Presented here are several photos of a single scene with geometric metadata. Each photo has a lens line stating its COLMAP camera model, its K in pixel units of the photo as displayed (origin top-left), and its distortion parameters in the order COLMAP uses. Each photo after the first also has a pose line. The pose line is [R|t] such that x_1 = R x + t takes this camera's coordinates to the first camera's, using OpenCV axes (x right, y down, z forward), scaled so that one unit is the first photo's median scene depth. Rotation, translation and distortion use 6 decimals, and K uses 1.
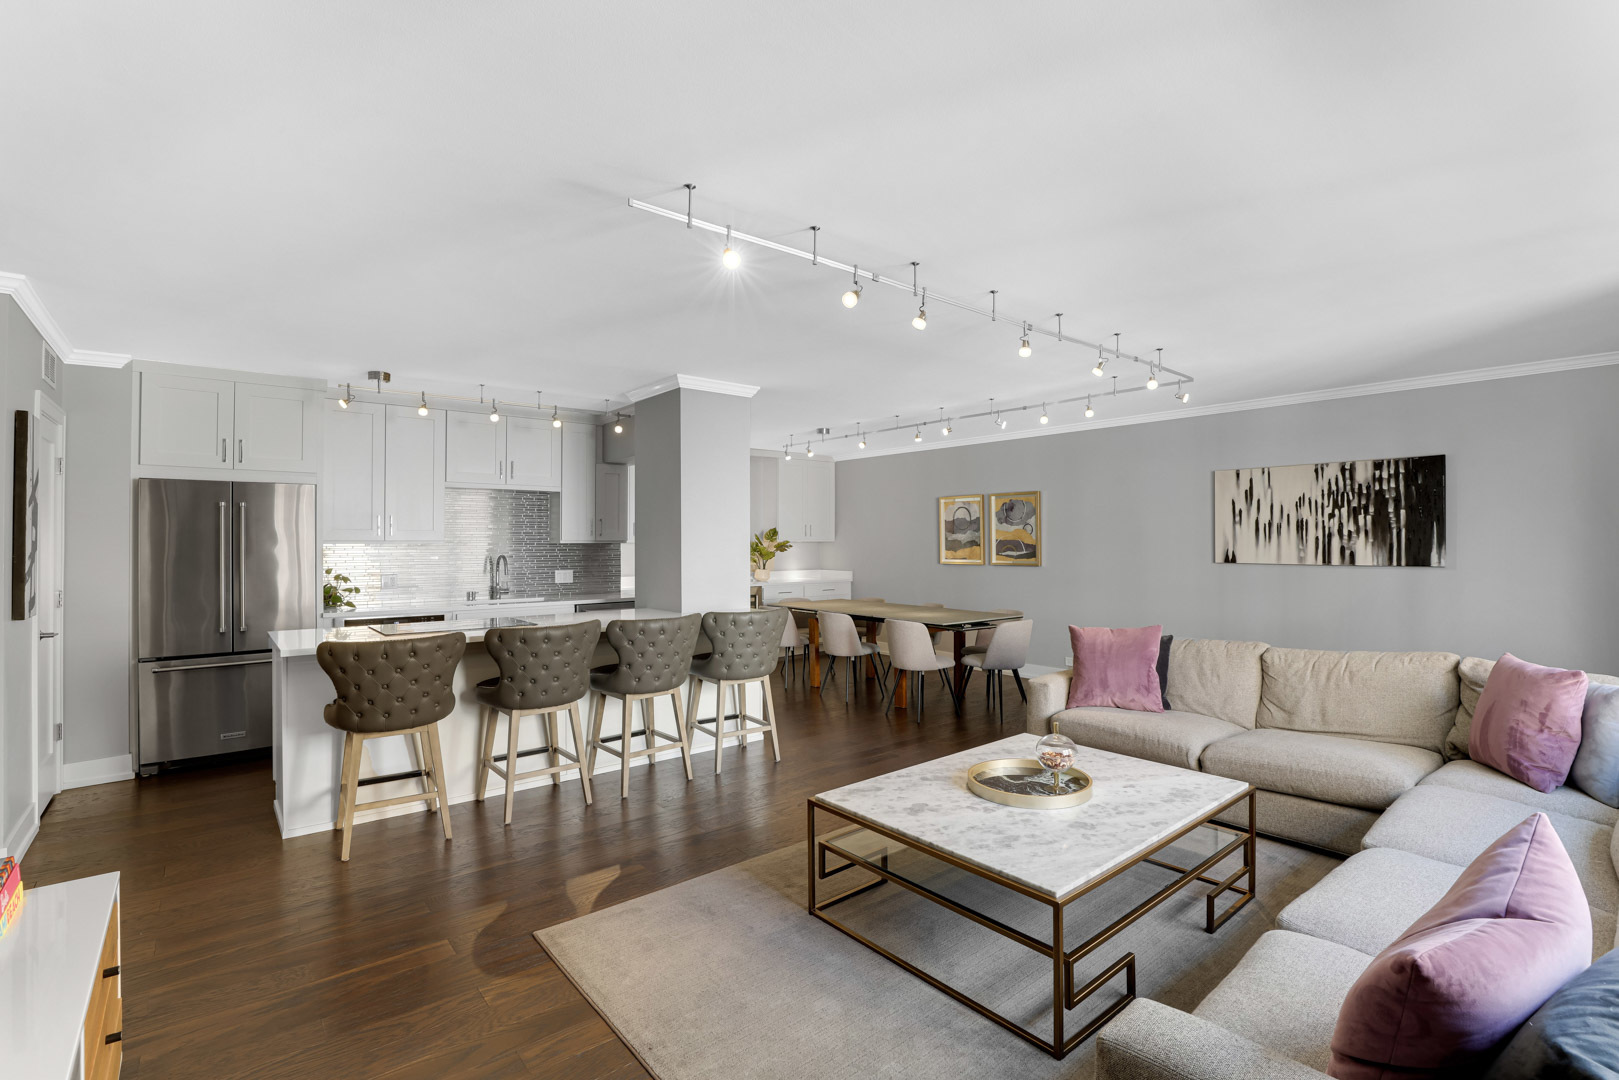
lens RADIAL K [[741.9, 0, 821.2], [0, 741.9, 536.7], [0, 0, 1]] dist [-0.028703, 0.001194]
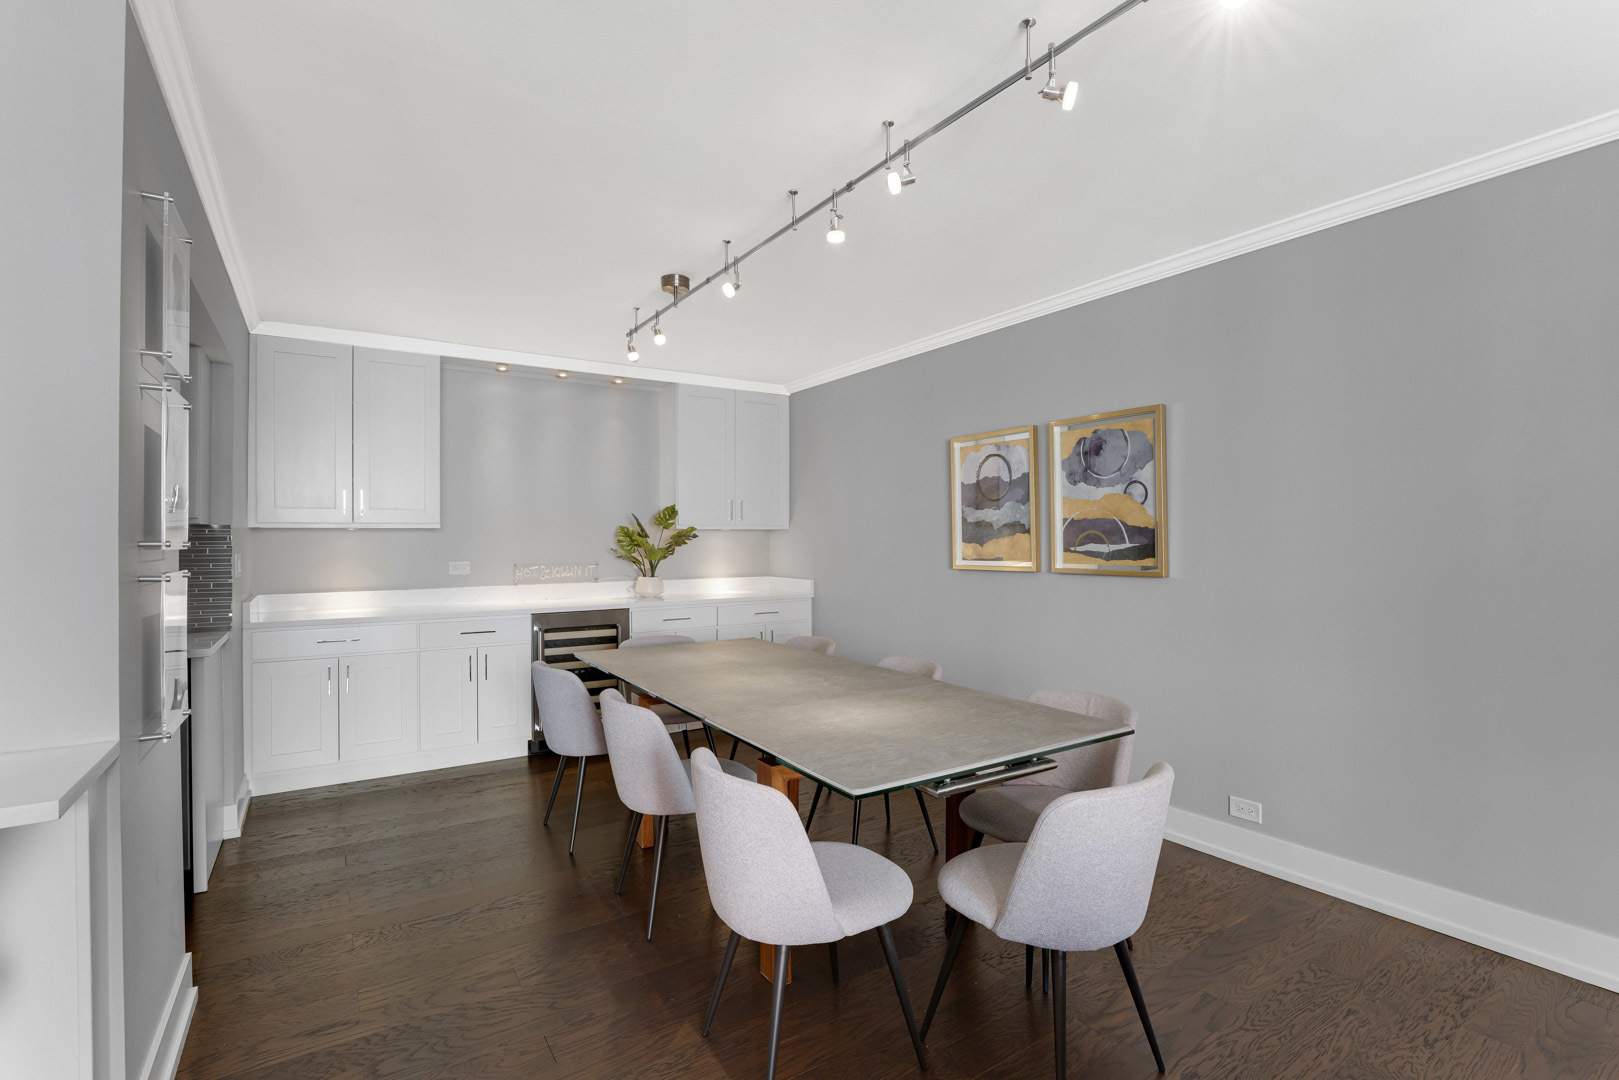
lens RADIAL K [[742.7, 0, 818.7], [0, 742.7, 539.8], [0, 0, 1]] dist [-0.028312, 0.001202]
pose [[0.993649, -0.001364, -0.112519, 0.191876], [0.002253, 0.999967, 0.007768, 0.018715], [0.112505, -0.007972, 0.993619, 0.736842]]
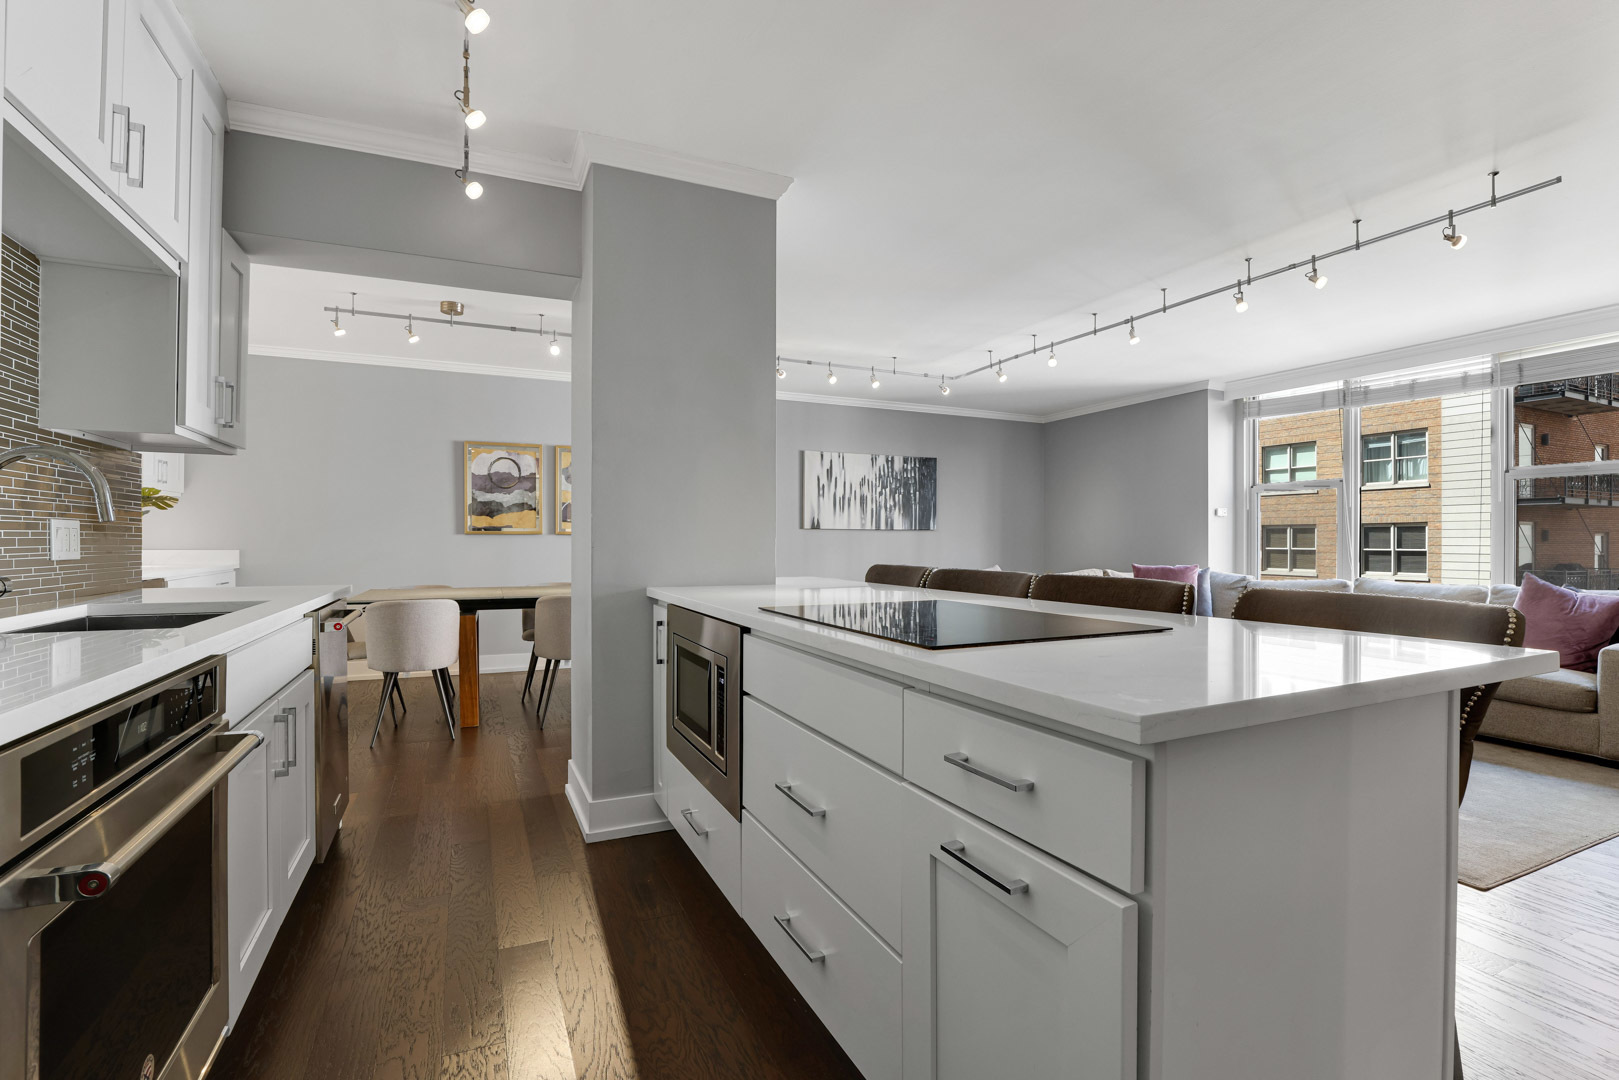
lens RADIAL K [[756.5, 0, 839.5], [0, 756.5, 541.2], [0, 0, 1]] dist [-0.034299, 0.007462]
pose [[0.241940, 0.003540, 0.970285, -0.682709], [-0.009158, 0.999957, -0.001365, 0.062140], [-0.970248, -0.008555, 0.241962, 0.726752]]
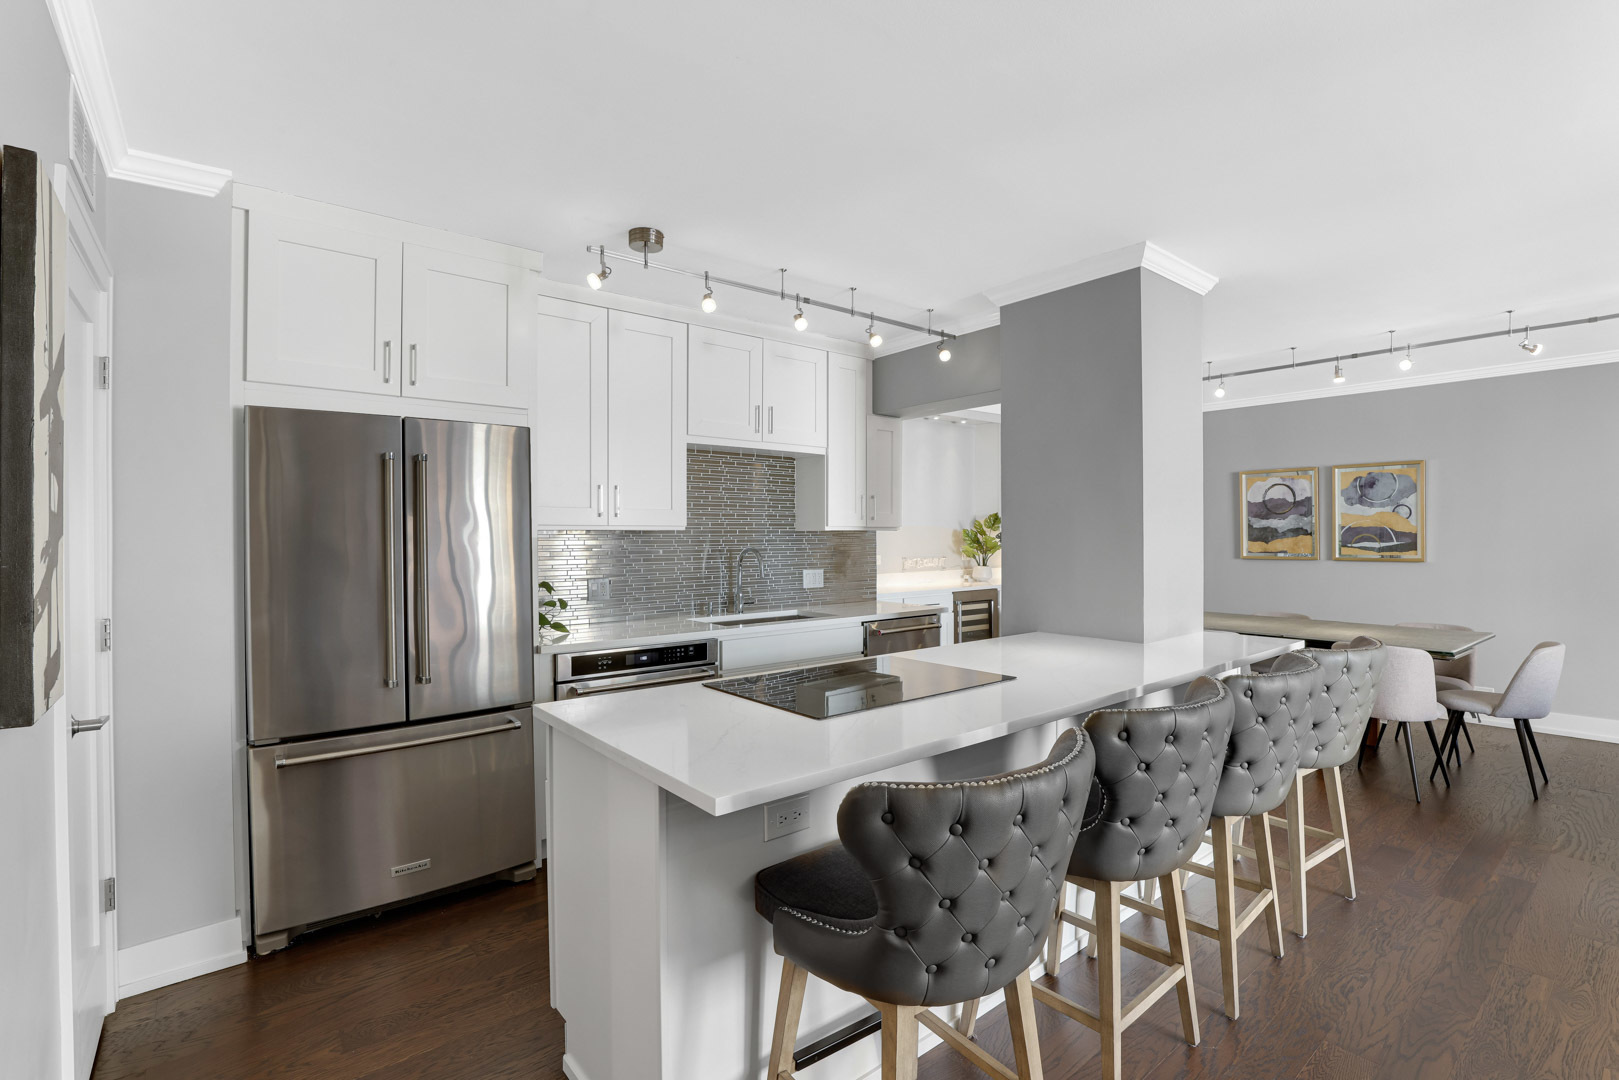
lens RADIAL K [[742.7, 0, 818.7], [0, 742.7, 539.8], [0, 0, 1]] dist [-0.028312, 0.001202]
pose [[0.999899, -0.000682, -0.014201, -0.398349], [0.000880, 0.999903, 0.013918, 0.009238], [0.014190, -0.013929, 0.999802, 0.361773]]
